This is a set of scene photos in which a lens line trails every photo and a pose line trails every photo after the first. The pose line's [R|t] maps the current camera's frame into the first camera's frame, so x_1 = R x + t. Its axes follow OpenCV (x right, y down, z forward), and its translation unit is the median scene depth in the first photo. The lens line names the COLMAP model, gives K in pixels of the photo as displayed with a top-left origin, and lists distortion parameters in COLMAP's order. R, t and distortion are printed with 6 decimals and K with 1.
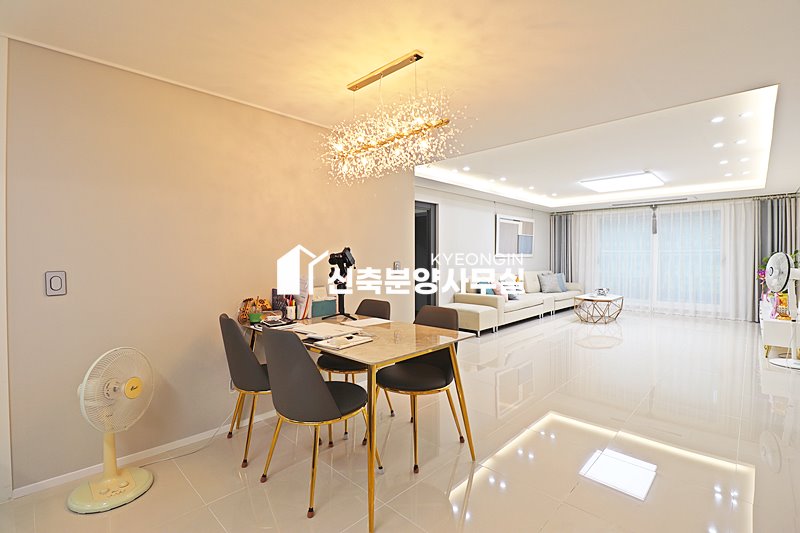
lens RADIAL K [[370.2, 0, 398.5], [0, 370.2, 259.1], [0, 0, 1]] dist [0.001429, -0.014814]
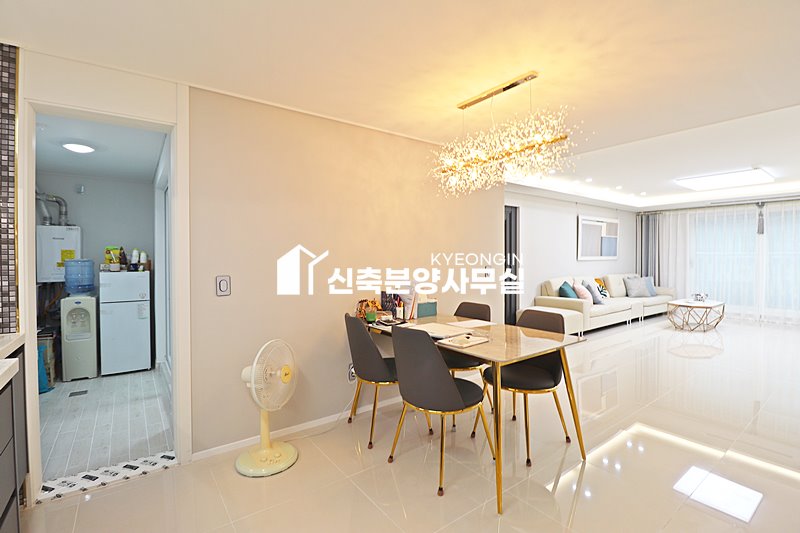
lens RADIAL K [[369.1, 0, 401.3], [0, 369.1, 260.9], [0, 0, 1]] dist [-0.001005, -0.011342]
pose [[0.987054, 0.000243, -0.160386, -0.119661], [0.000014, 0.999999, 0.001601, -0.013235], [0.160386, -0.001582, 0.987053, -0.087949]]
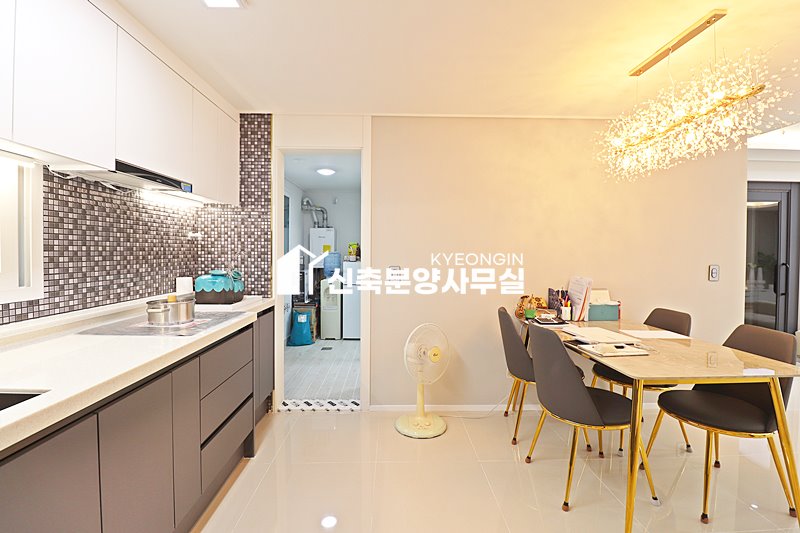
lens RADIAL K [[370.2, 0, 398.5], [0, 370.2, 259.1], [0, 0, 1]] dist [0.001429, -0.014814]
pose [[0.717799, 0.019113, -0.695988, 0.089952], [-0.012546, 0.999816, 0.014518, -0.013024], [0.696138, -0.001689, 0.717906, -0.048752]]
